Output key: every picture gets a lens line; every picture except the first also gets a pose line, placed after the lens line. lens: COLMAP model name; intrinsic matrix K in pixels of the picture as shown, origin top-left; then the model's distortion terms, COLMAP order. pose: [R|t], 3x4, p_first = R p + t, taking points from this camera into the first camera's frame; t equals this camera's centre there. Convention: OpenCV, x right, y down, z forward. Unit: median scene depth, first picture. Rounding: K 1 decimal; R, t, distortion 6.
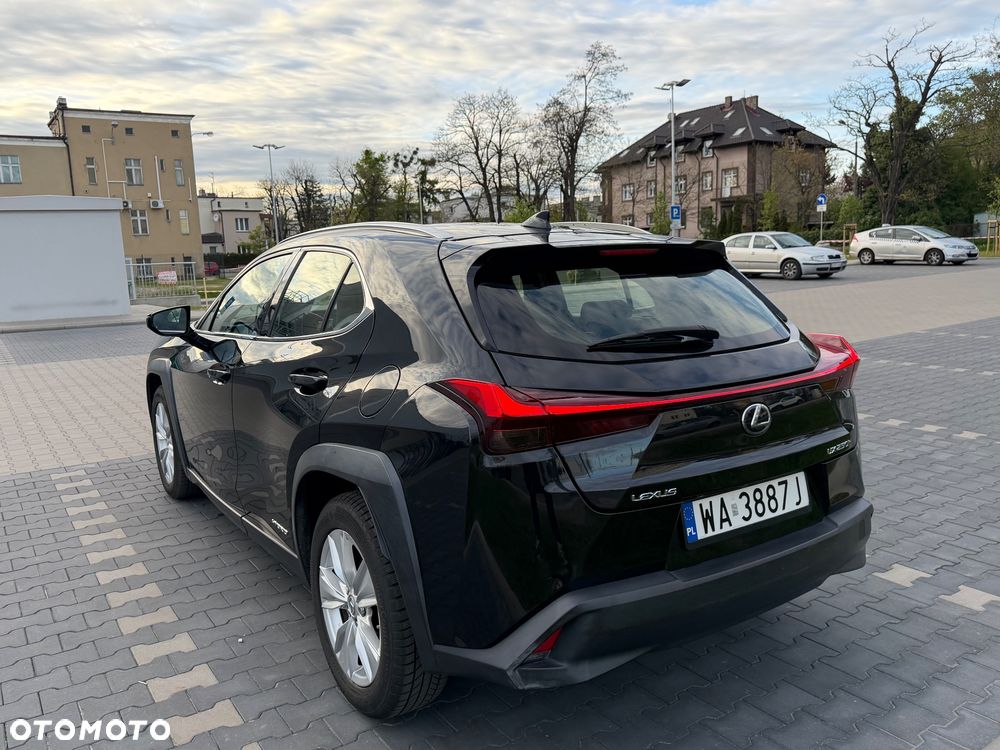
lens RADIAL K [[776.9, 0, 500.0], [0, 776.9, 375.0], [0, 0, 1]] dist [0.063271, -0.092071]
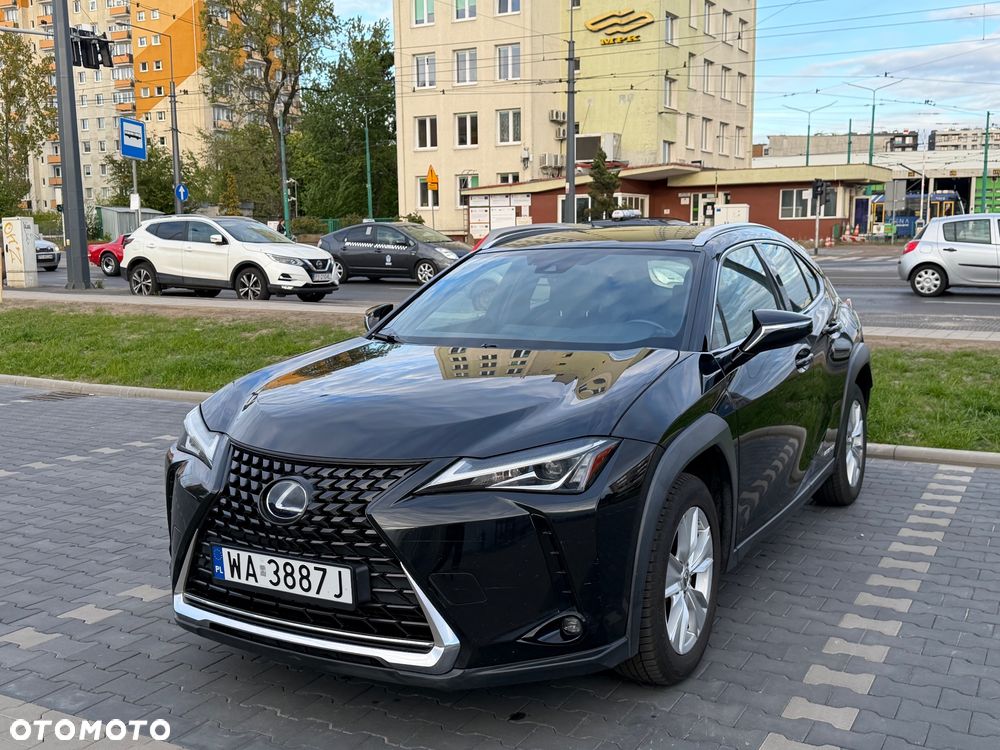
lens RADIAL K [[1005.8, 0, 498.1], [0, 1005.8, 377.7], [0, 0, 1]] dist [0.190166, -0.413971]
pose [[-0.431295, -0.082846, 0.898399, -0.078183], [0.166183, 0.971442, 0.169361, -0.015292], [-0.886774, 0.222343, -0.405211, 0.107331]]
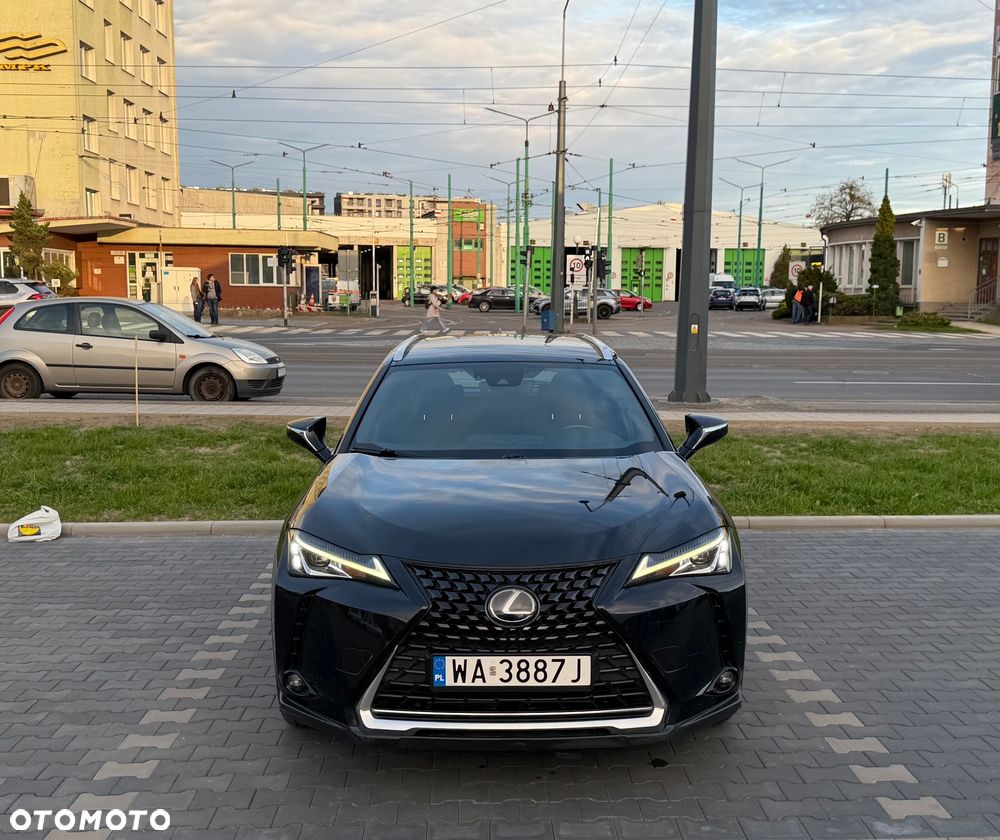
lens RADIAL K [[1141.7, 0, 496.4], [0, 1141.7, 438.6], [0, 0, 1]] dist [0.152130, -0.348729]
pose [[-0.826761, -0.035987, 0.561400, -0.064542], [0.112485, 0.967223, 0.227655, -0.026213], [-0.551192, 0.251366, -0.795615, 0.145977]]
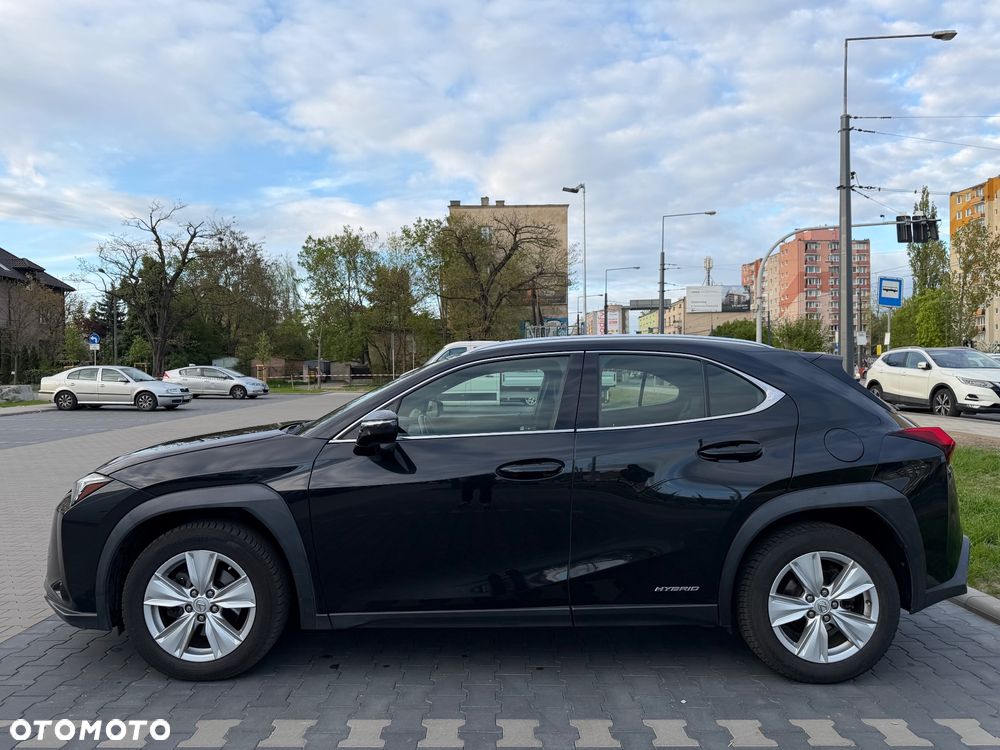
lens RADIAL K [[701.3, 0, 500.0], [0, 701.3, 375.0], [0, 0, 1]] dist [0.047329, -0.066394]
pose [[0.554301, 0.031887, 0.831706, -0.064099], [0.116257, 0.986504, -0.115302, -0.001272], [-0.824157, 0.160604, 0.543113, 0.029774]]
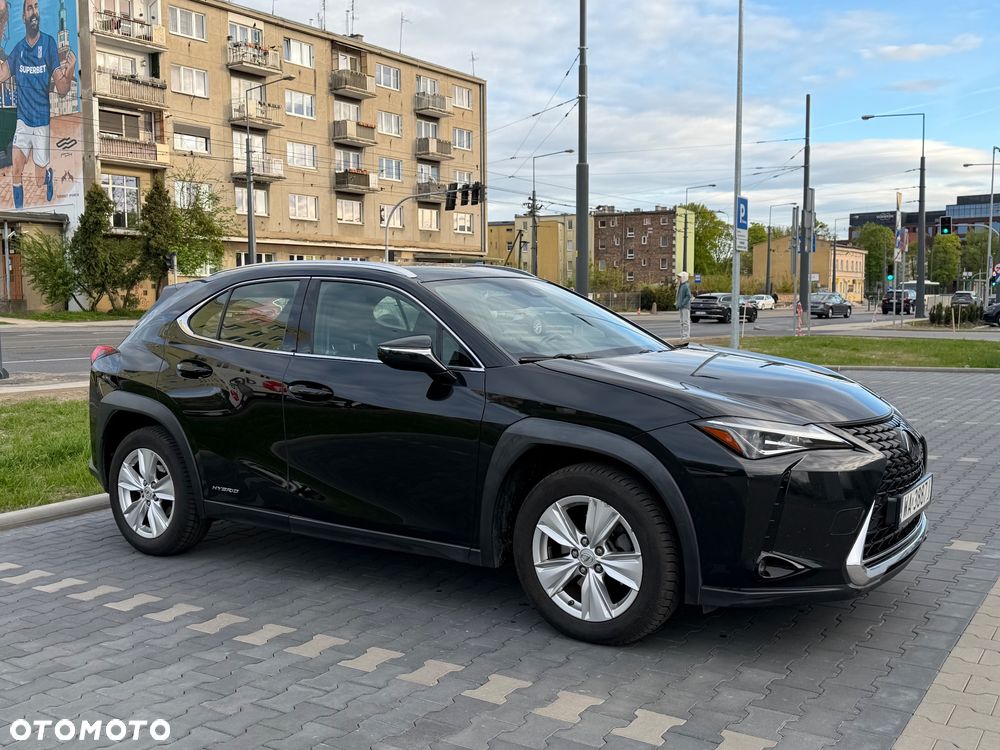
lens RADIAL K [[979.1, 0, 500.0], [0, 979.1, 375.0], [0, 0, 1]] dist [0.179264, -0.375013]
pose [[-0.936809, 0.071188, -0.342523, 0.016343], [-0.011023, 0.972586, 0.232283, -0.022149], [0.349669, 0.221380, -0.910342, 0.146558]]
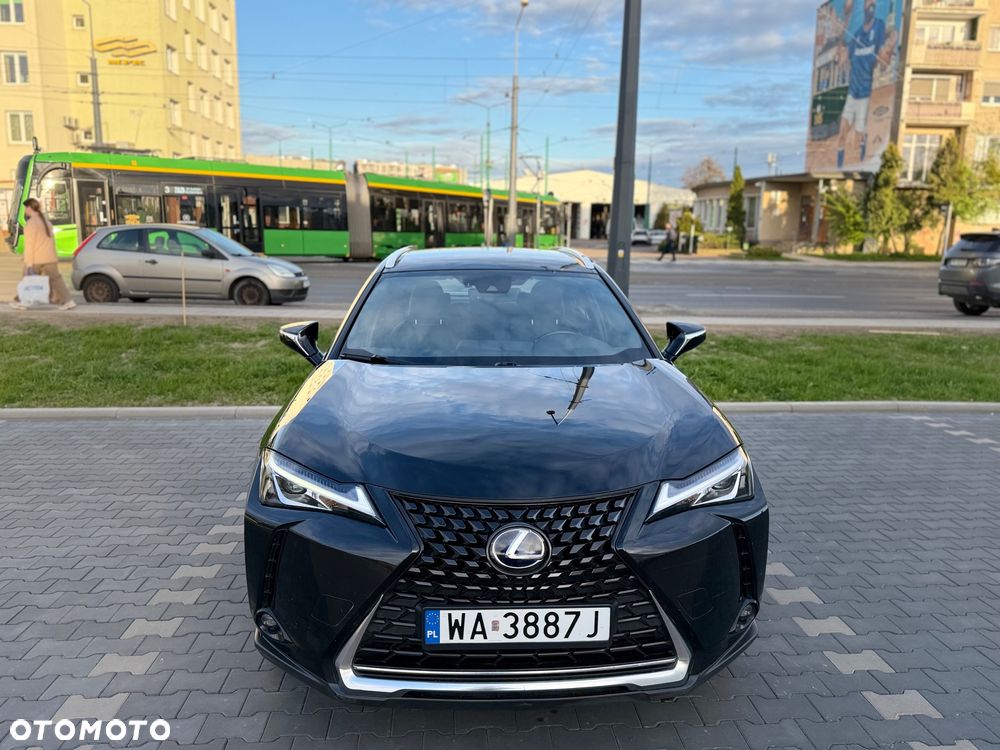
lens RADIAL K [[776.9, 0, 500.0], [0, 776.9, 375.0], [0, 0, 1]] dist [0.063271, -0.092071]
pose [[-0.850616, -0.068430, 0.521316, -0.047962], [0.097623, 0.953700, 0.284476, -0.021100], [-0.516646, 0.292872, -0.804552, 0.125102]]
